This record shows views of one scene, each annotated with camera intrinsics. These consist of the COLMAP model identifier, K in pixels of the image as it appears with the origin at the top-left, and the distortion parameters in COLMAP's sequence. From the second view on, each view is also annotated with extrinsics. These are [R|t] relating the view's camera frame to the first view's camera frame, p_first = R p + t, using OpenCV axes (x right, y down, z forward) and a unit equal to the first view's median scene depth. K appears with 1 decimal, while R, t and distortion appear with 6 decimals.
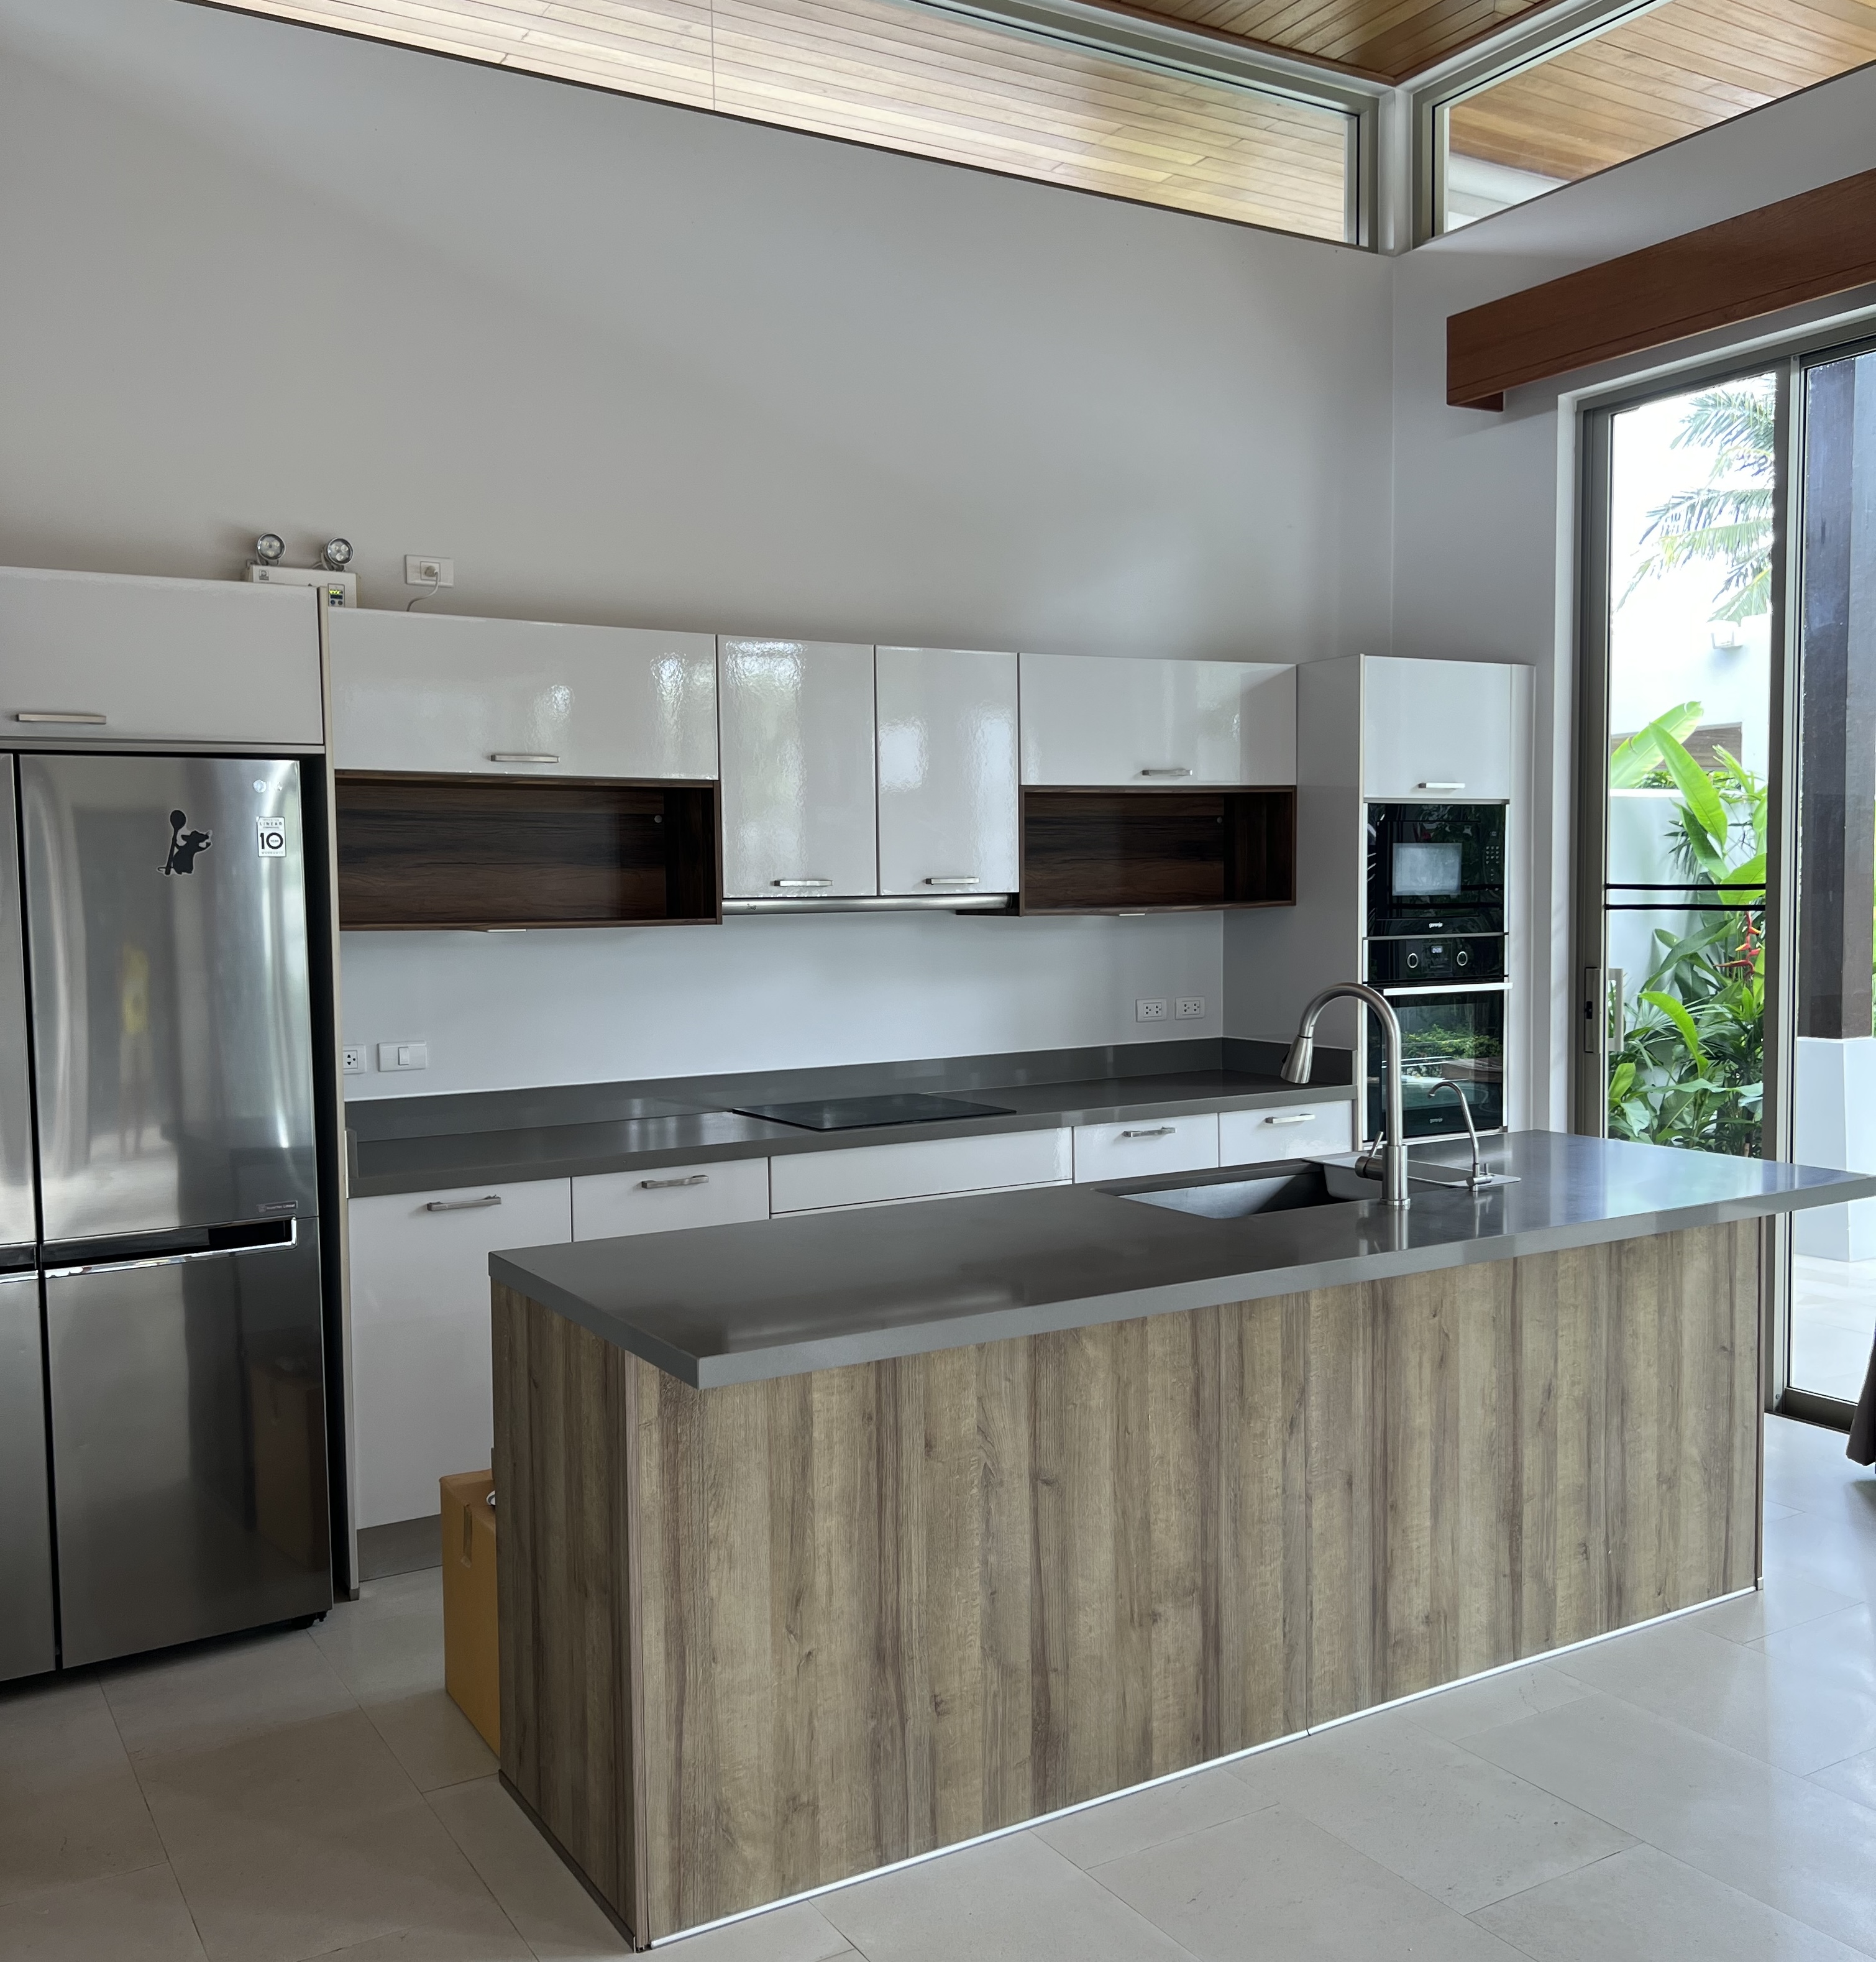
lens RADIAL K [[1873.5, 0, 929.6], [0, 1873.5, 1012.5], [0, 0, 1]] dist [0.118714, -0.283971]
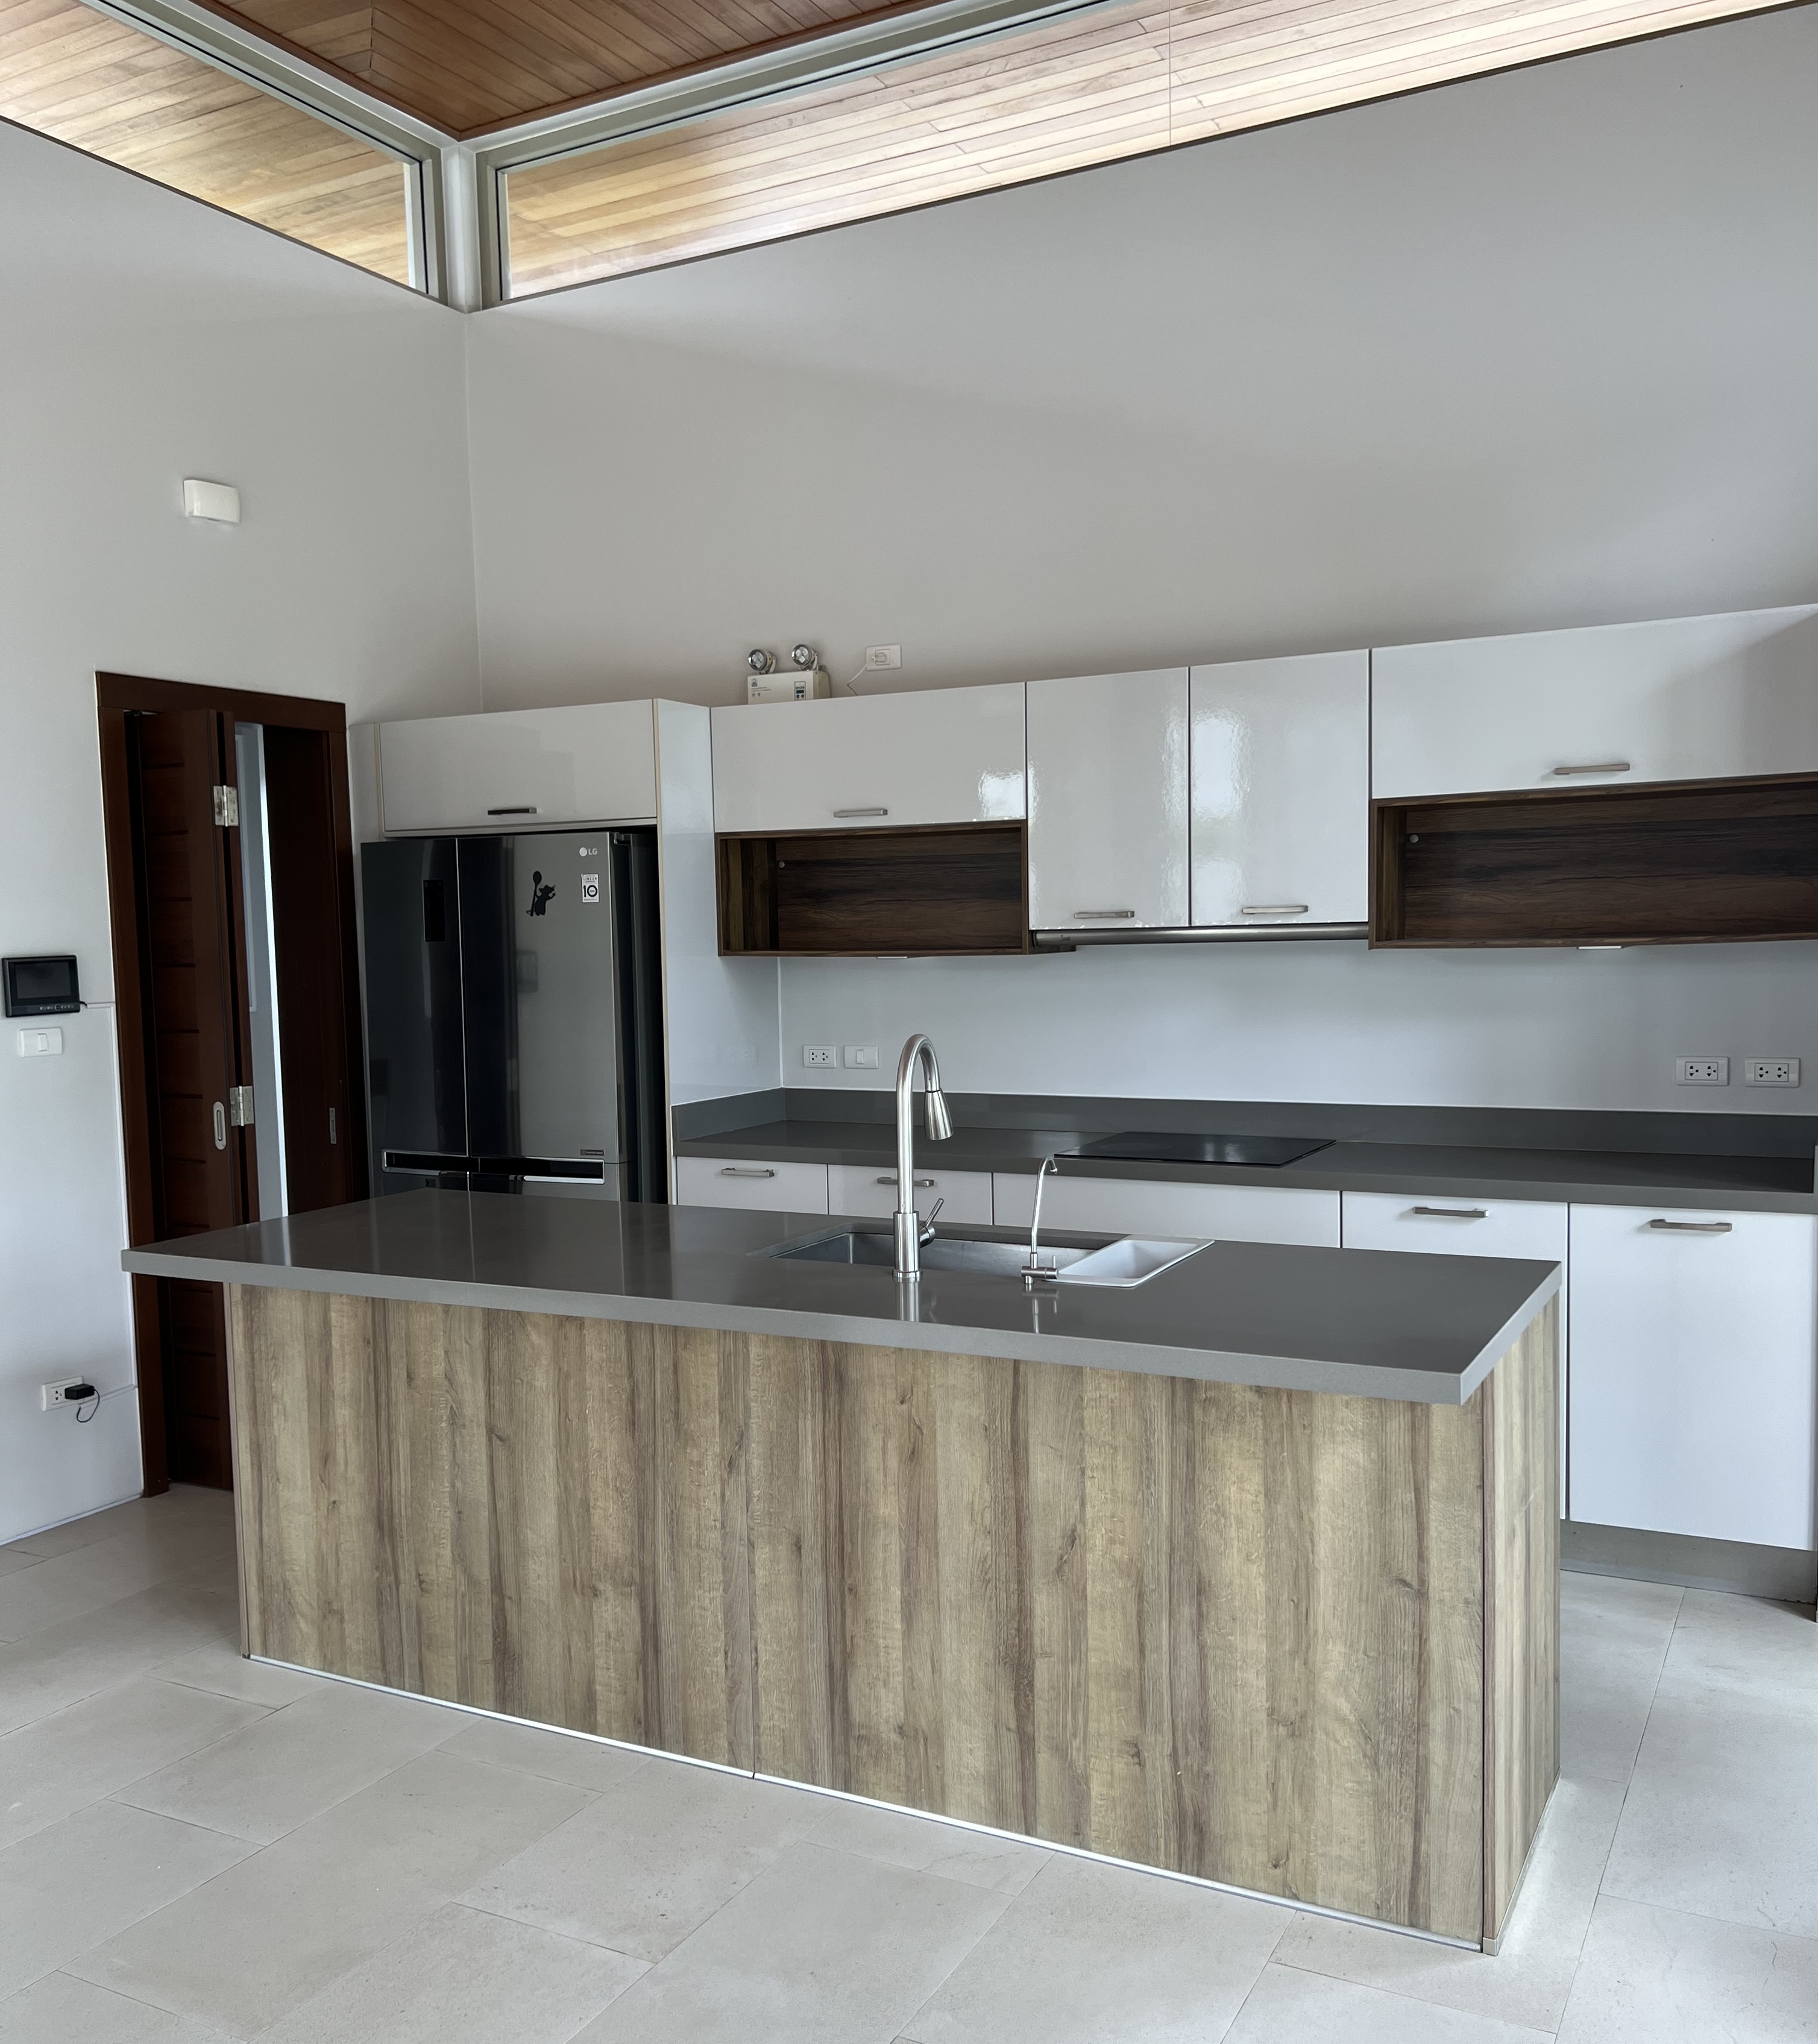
lens RADIAL K [[1814.9, 0, 893.0], [0, 1814.9, 1083.3], [0, 0, 1]] dist [0.163595, -0.455139]
pose [[0.509710, 0.078594, -0.856749, 1.013641], [-0.044868, 0.996892, 0.064757, -0.050767], [0.859176, 0.005433, 0.511652, 0.546417]]
